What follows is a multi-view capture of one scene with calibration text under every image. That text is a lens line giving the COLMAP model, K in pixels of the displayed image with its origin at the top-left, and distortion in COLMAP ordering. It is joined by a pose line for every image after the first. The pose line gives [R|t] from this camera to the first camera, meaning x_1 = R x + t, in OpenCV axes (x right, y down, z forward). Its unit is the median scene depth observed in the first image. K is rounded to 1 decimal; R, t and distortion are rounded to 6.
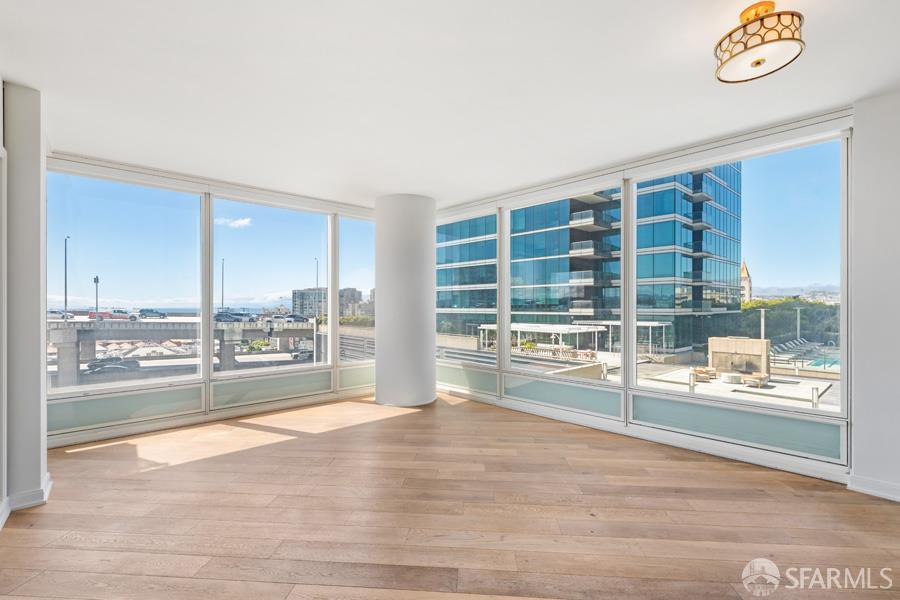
lens RADIAL K [[410.4, 0, 451.3], [0, 410.4, 308.0], [0, 0, 1]] dist [0.000441, 0.000162]
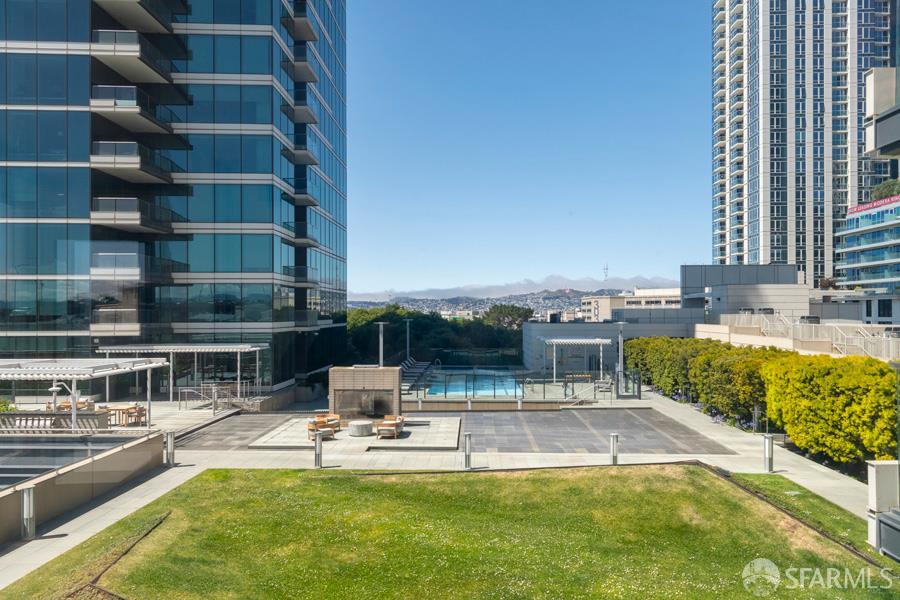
lens RADIAL K [[627.8, 0, 452.2], [0, 627.8, 316.7], [0, 0, 1]] dist [0.002660, 0.000775]
pose [[0.690261, 0.000306, 0.723560, 0.030387], [0.000152, 1.000000, -0.000568, -0.007039], [-0.723560, 0.000502, 0.690261, 0.126916]]
